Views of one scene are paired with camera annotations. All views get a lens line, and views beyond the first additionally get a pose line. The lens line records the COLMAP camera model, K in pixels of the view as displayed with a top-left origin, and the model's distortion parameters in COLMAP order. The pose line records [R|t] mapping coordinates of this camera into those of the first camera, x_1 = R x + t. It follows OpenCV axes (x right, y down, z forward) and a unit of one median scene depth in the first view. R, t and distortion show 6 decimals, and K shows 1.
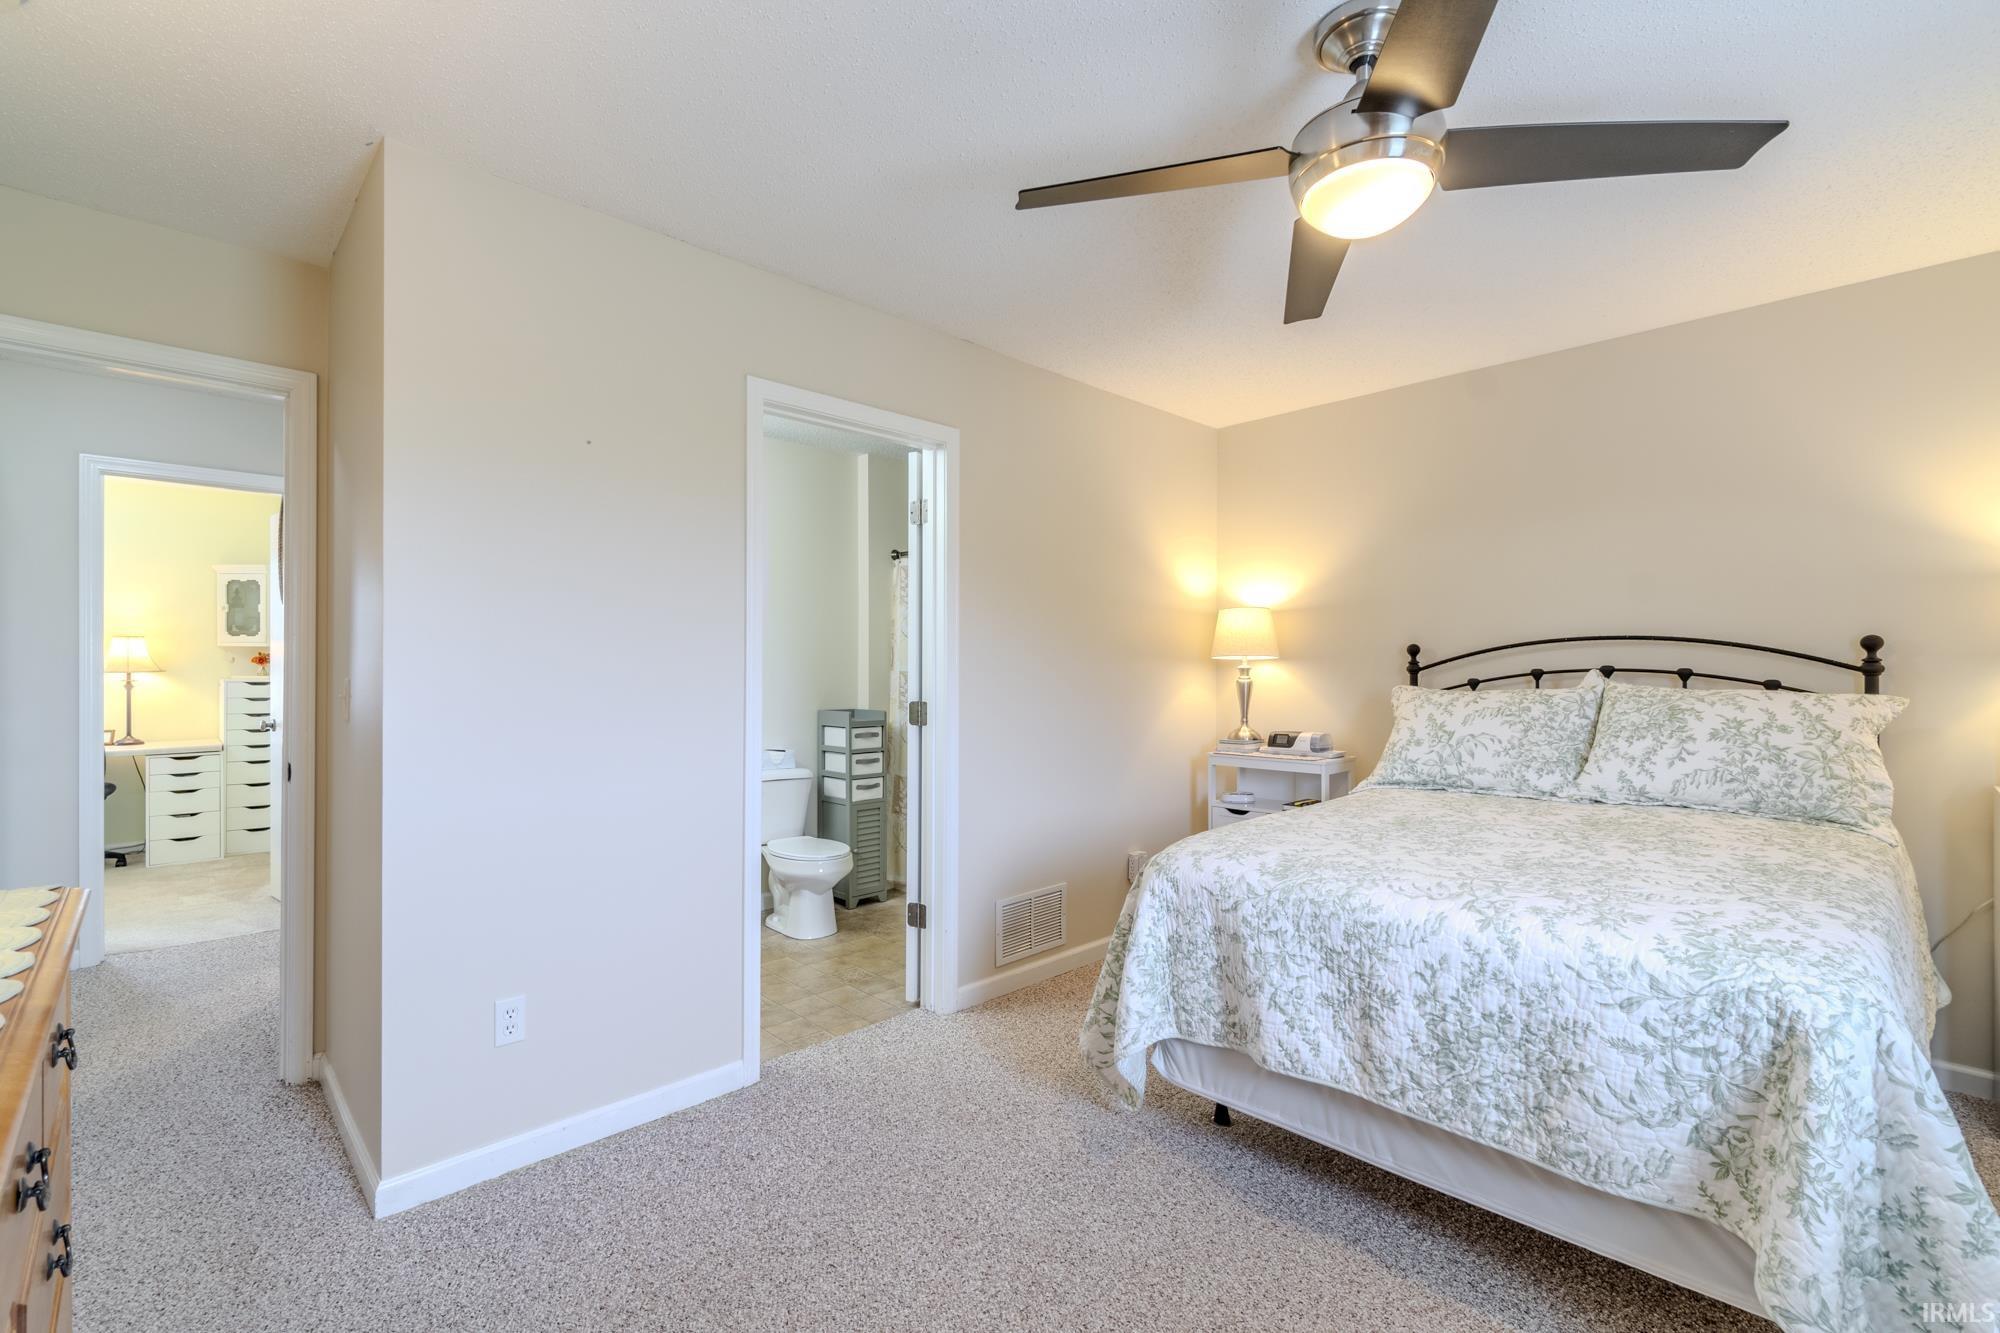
lens RADIAL K [[878.4, 0, 994.1], [0, 878.4, 669.0], [0, 0, 1]] dist [-0.008257, 0.001848]
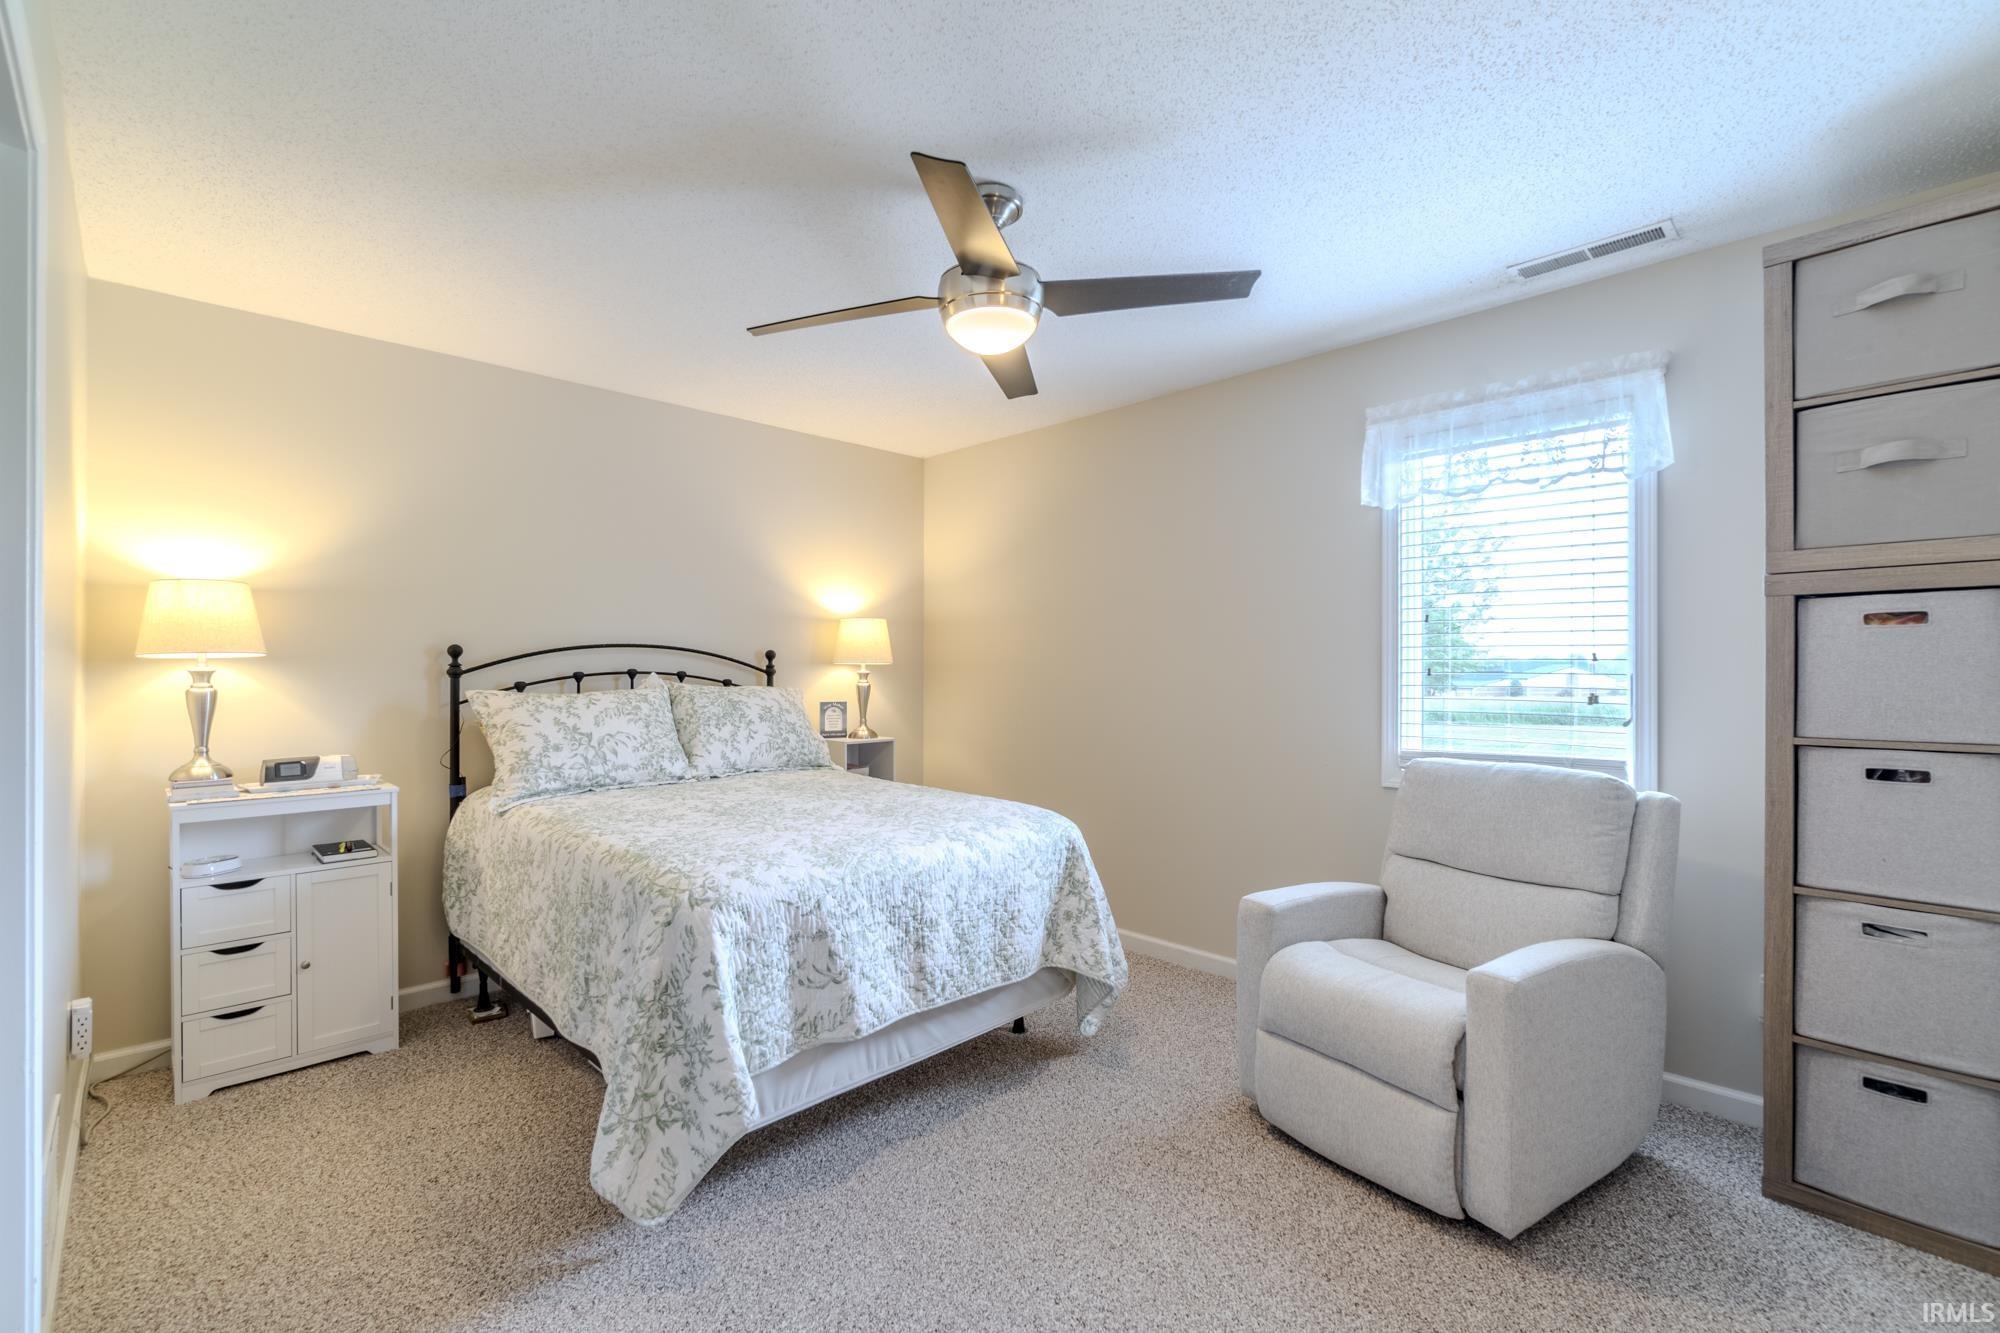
lens RADIAL K [[878.4, 0, 981.8], [0, 878.4, 667.1], [0, 0, 1]] dist [-0.008257, 0.001848]
pose [[-0.017899, 0.003231, 0.999835, -0.781291], [0.000173, 0.999995, -0.003229, -0.003652], [-0.999840, 0.000115, -0.017899, 0.859460]]
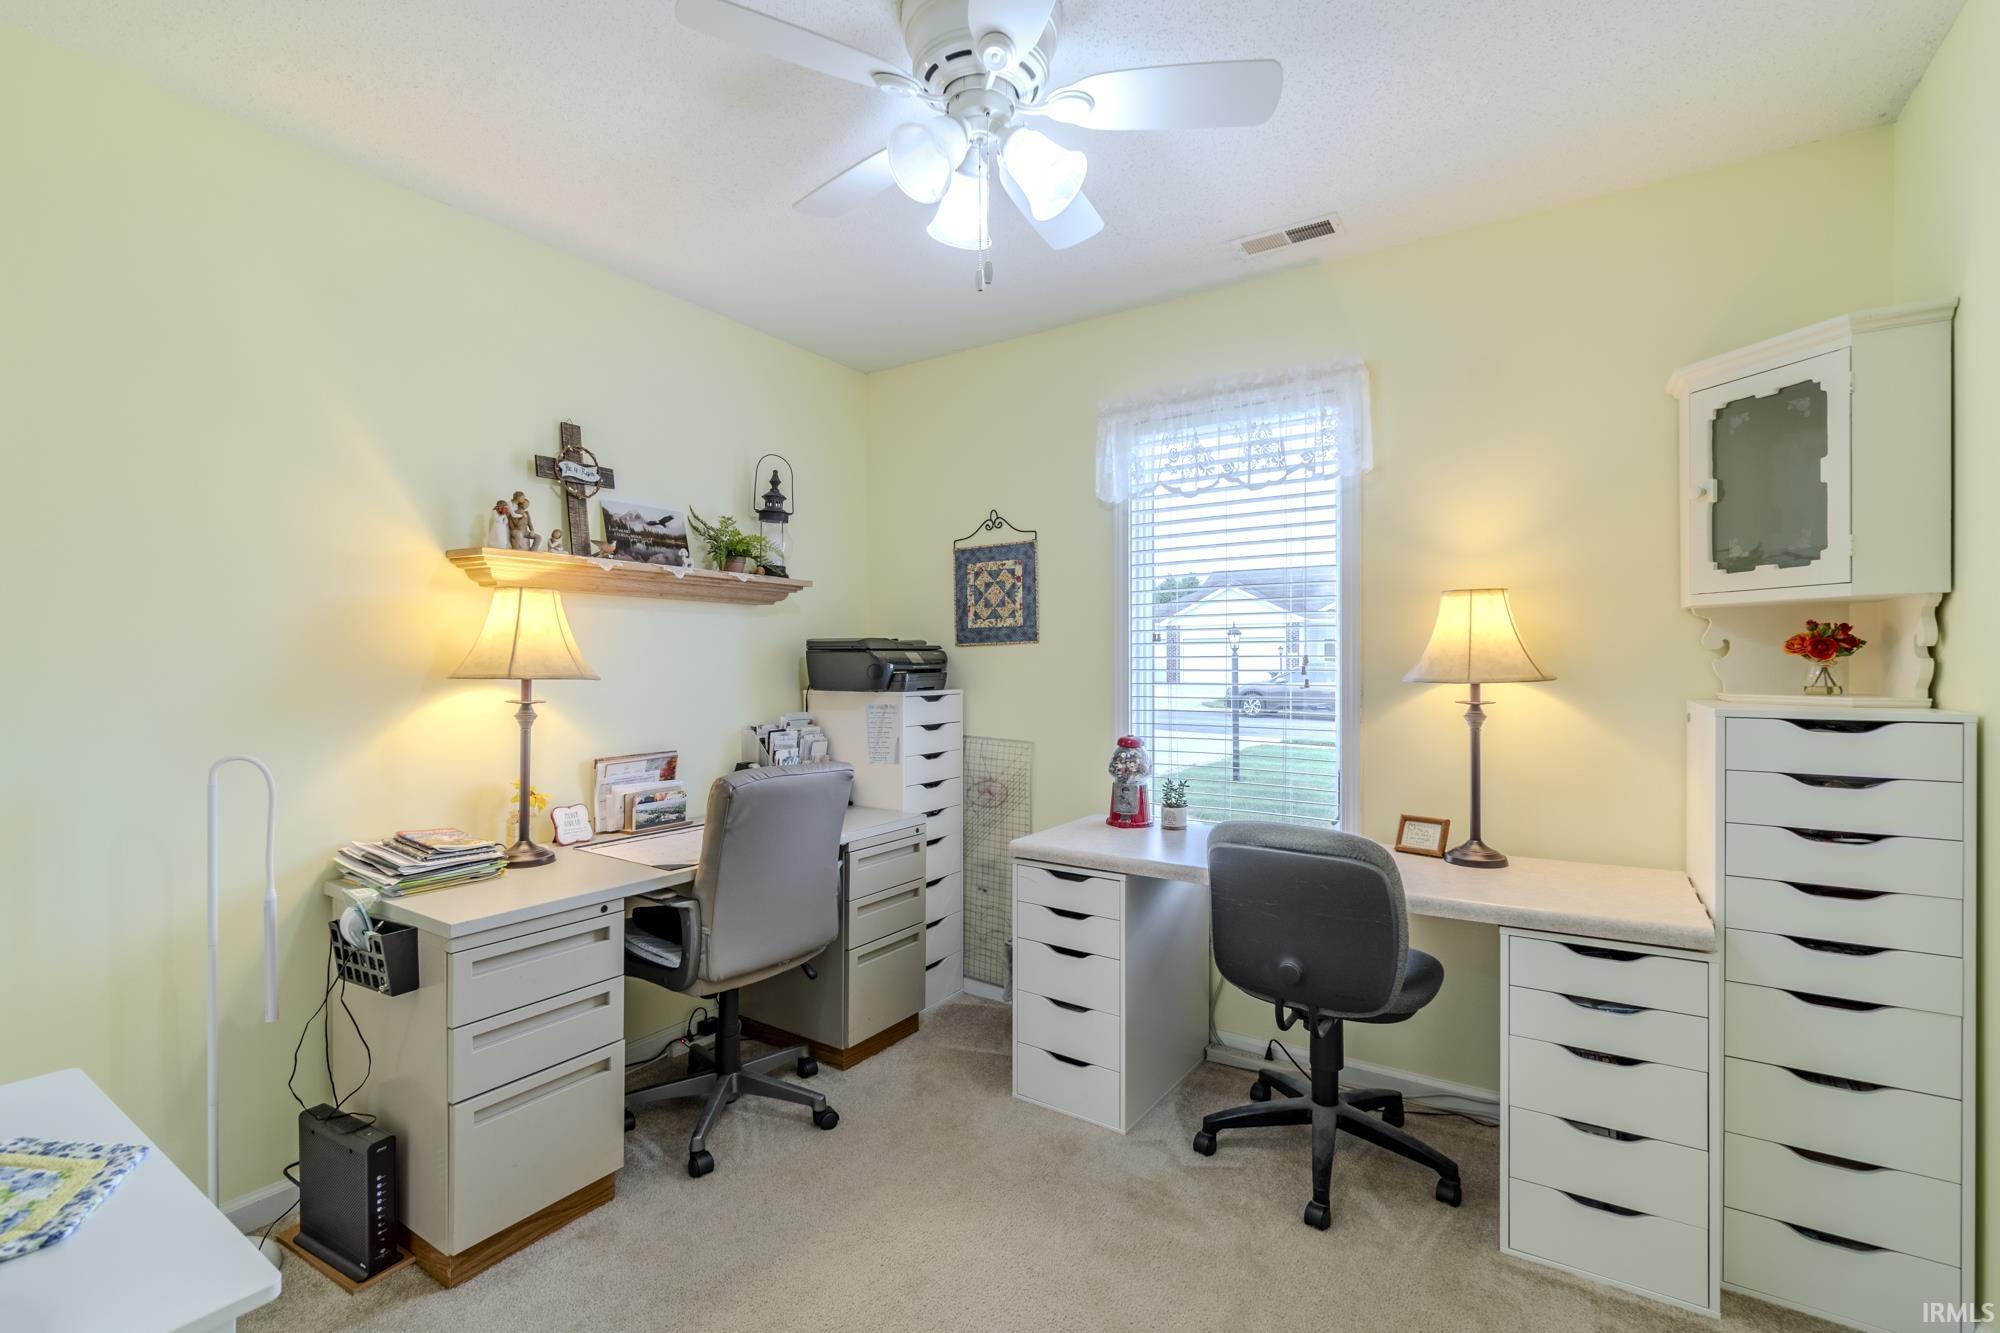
lens RADIAL K [[878.4, 0, 998.8], [0, 878.4, 667.6], [0, 0, 1]] dist [-0.008257, 0.001848]
pose [[0.229140, -0.001304, -0.973393, -0.375348], [0.001055, 0.999999, -0.001091, -0.001230], [0.973393, -0.000777, 0.229142, 0.401237]]
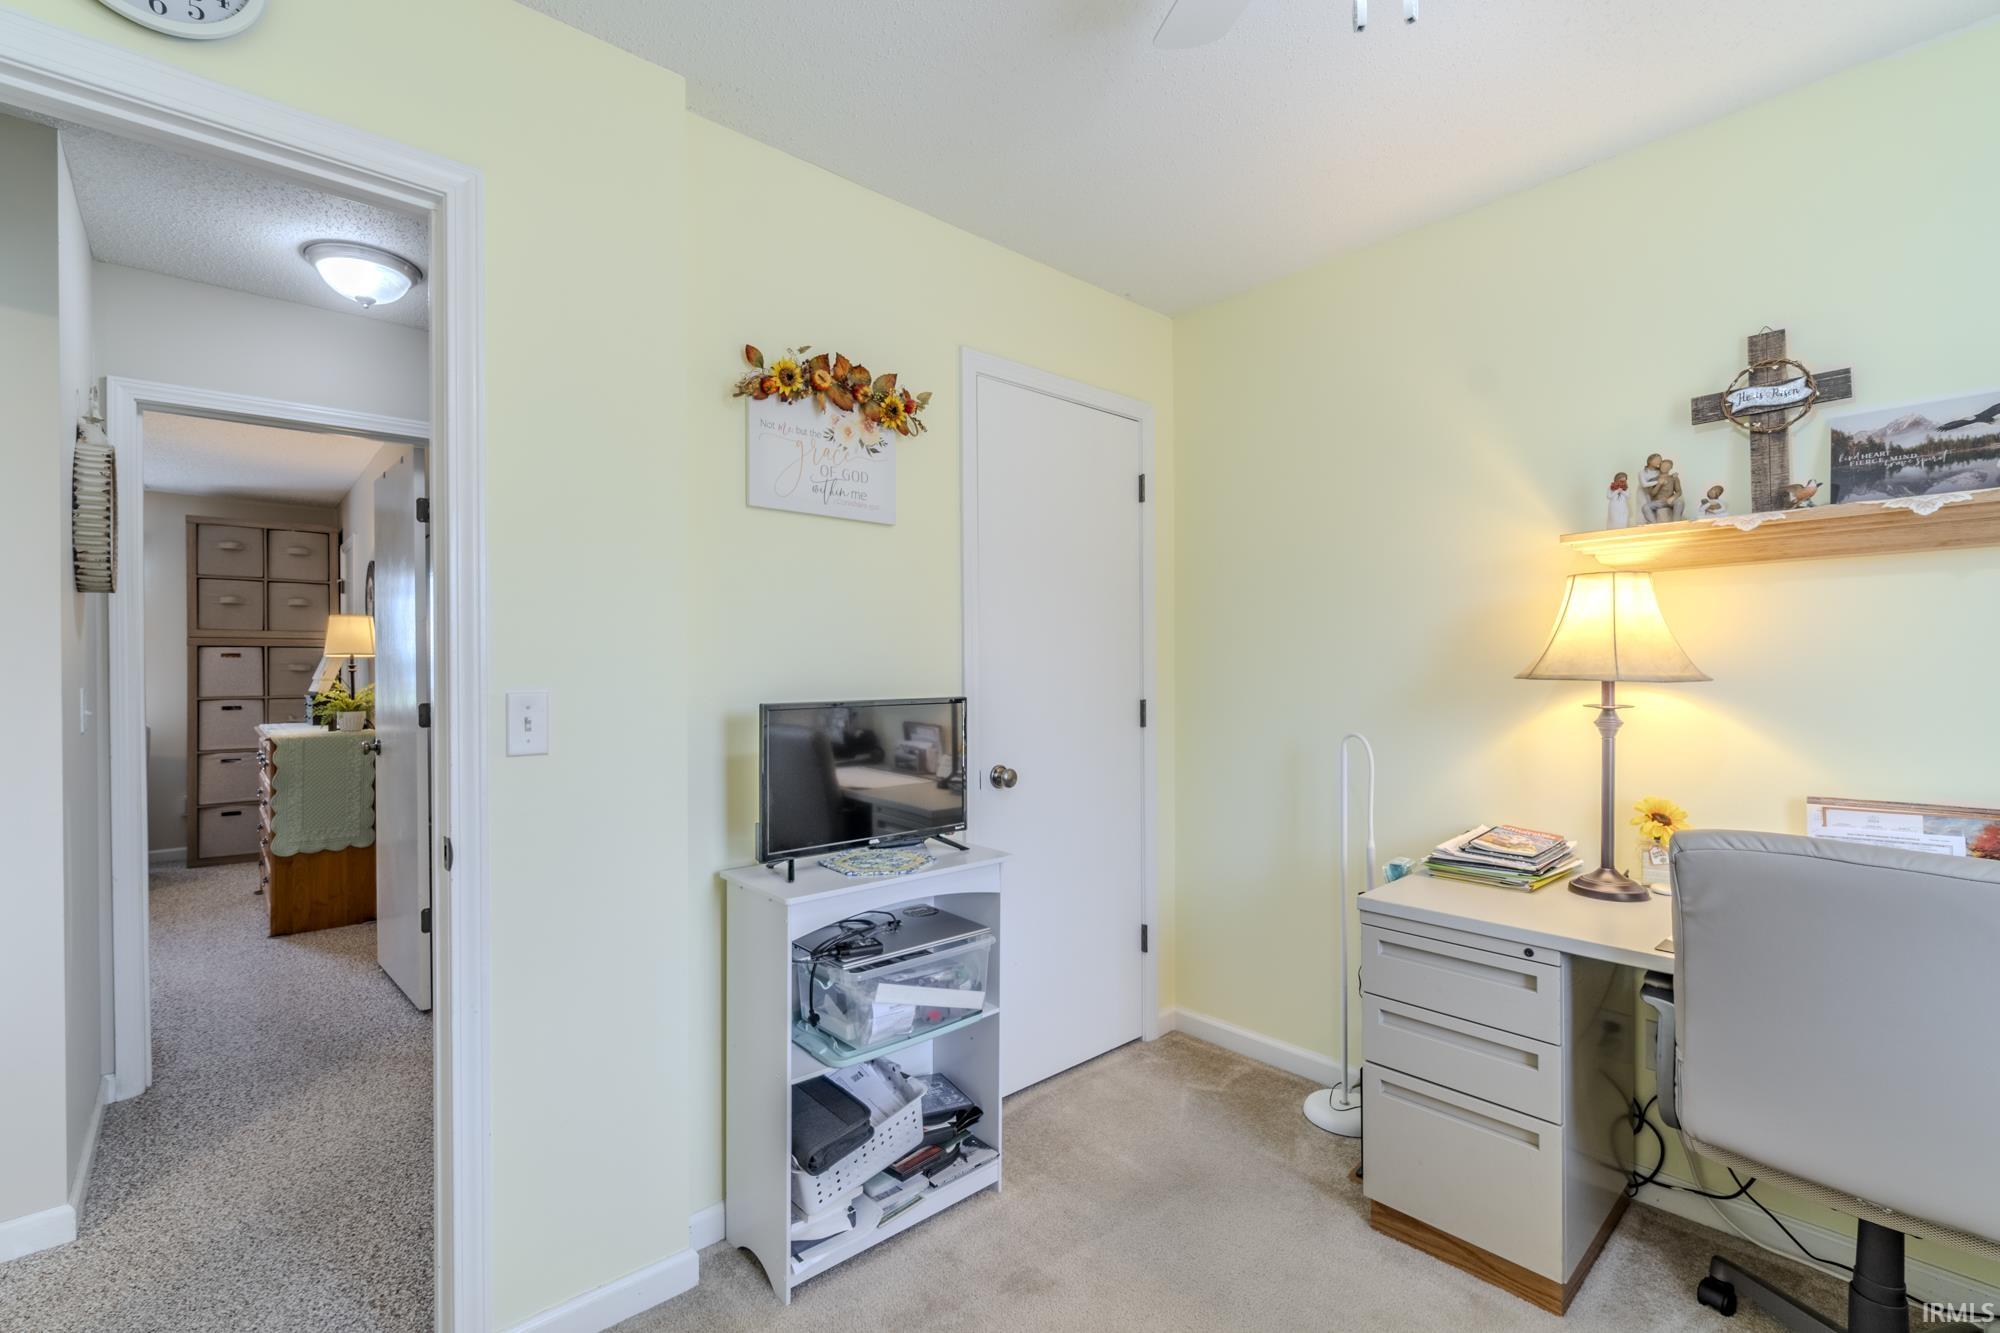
lens RADIAL K [[878.4, 0, 988.7], [0, 878.4, 670.2], [0, 0, 1]] dist [-0.008257, 0.001848]
pose [[-0.999653, 0.004421, 0.025954, -1.205257], [0.004474, 0.999988, 0.001993, -0.004517], [-0.025945, 0.002109, -0.999661, 1.325788]]
